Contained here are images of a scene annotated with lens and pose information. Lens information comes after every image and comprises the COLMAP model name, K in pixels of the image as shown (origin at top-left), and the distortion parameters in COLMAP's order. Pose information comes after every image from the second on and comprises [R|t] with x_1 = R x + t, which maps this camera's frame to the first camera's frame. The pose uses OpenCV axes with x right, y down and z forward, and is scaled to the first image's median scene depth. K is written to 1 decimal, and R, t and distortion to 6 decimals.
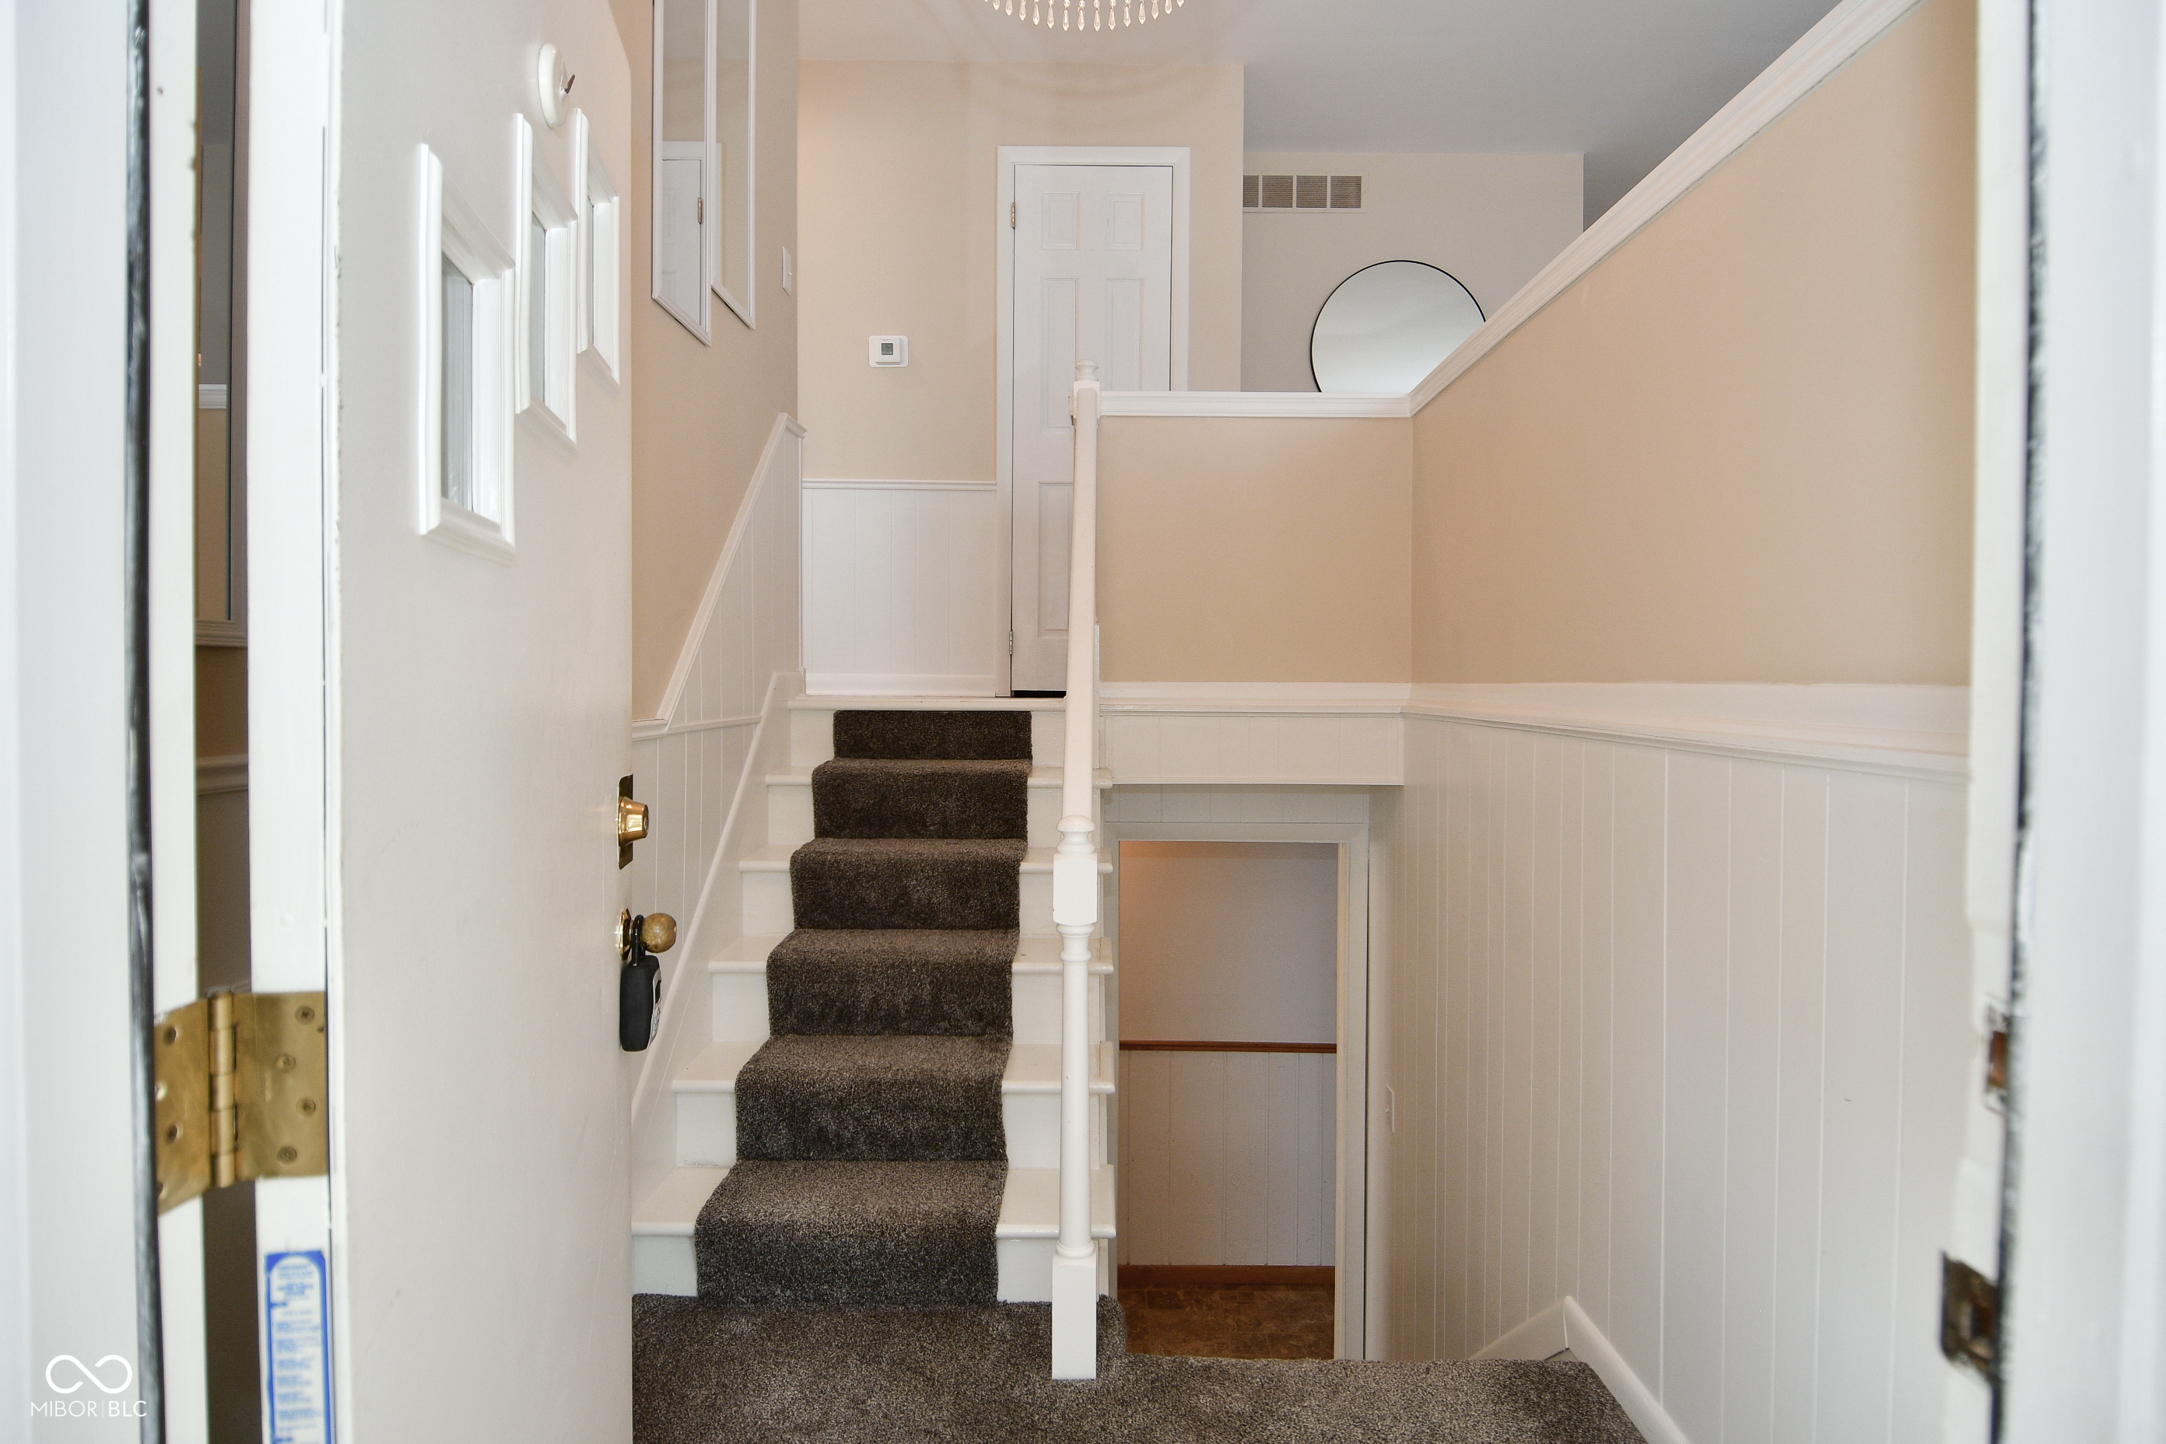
lens RADIAL K [[1140.2, 0, 1090.7], [0, 1140.2, 711.9], [0, 0, 1]] dist [0.013793, -0.021777]
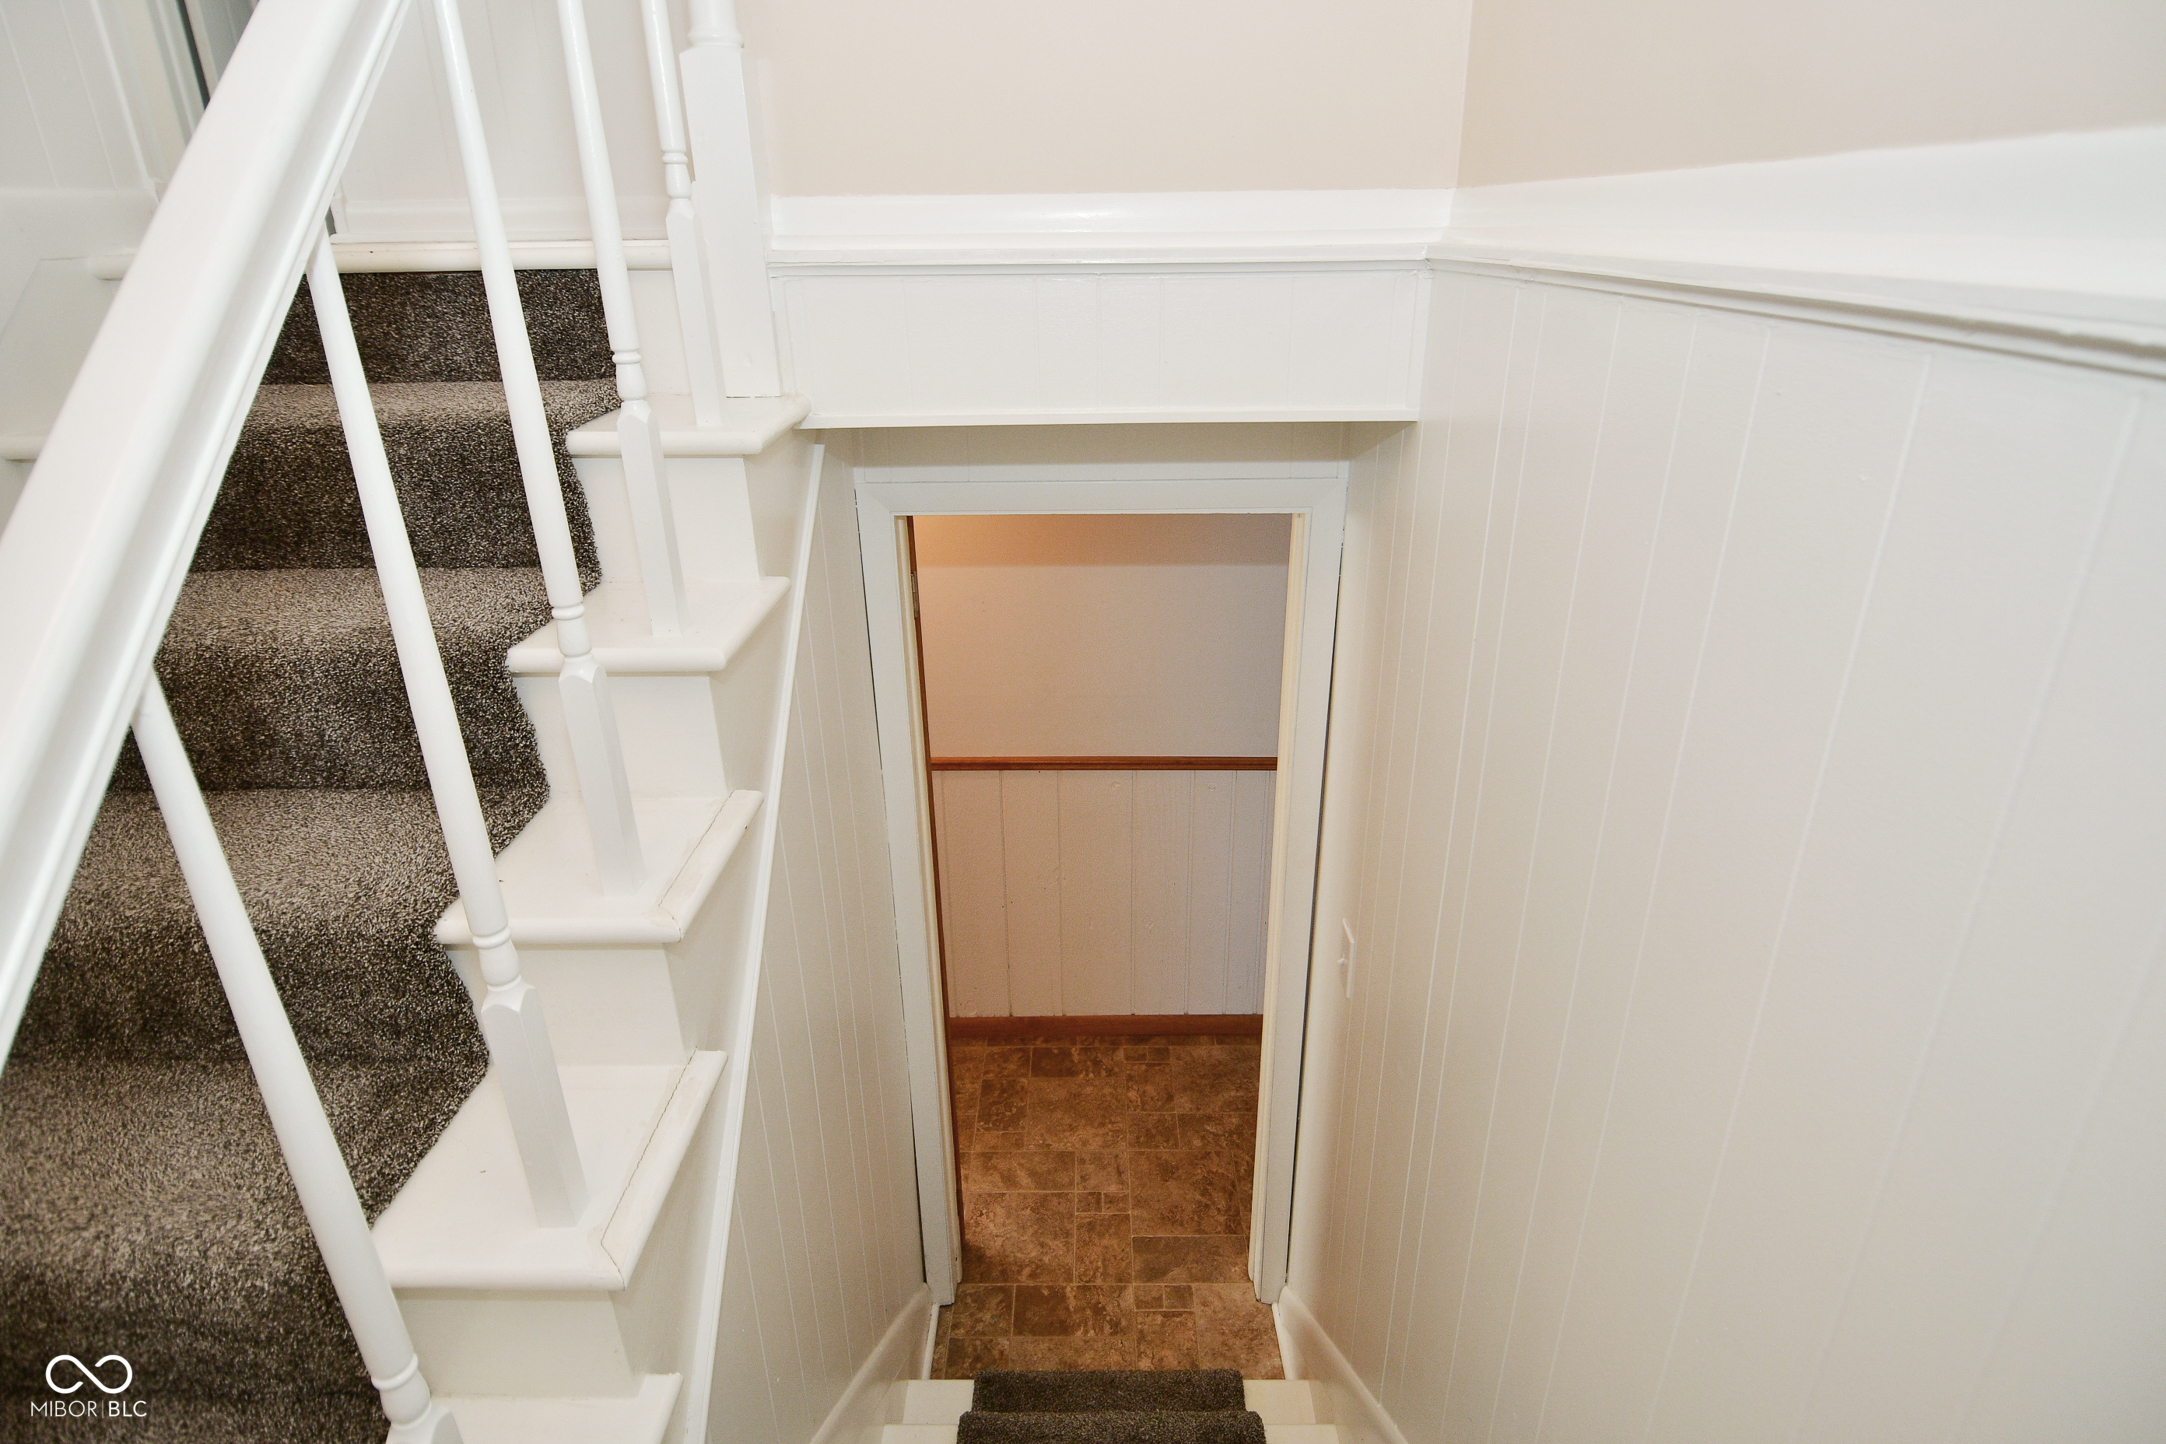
lens RADIAL K [[1140.2, 0, 1082.6], [0, 1140.2, 709.2], [0, 0, 1]] dist [0.013793, -0.021777]
pose [[0.999880, -0.012713, -0.008884, 0.100269], [0.015083, 0.930478, 0.366037, -0.001035], [0.003613, -0.366127, 0.930558, 0.375993]]
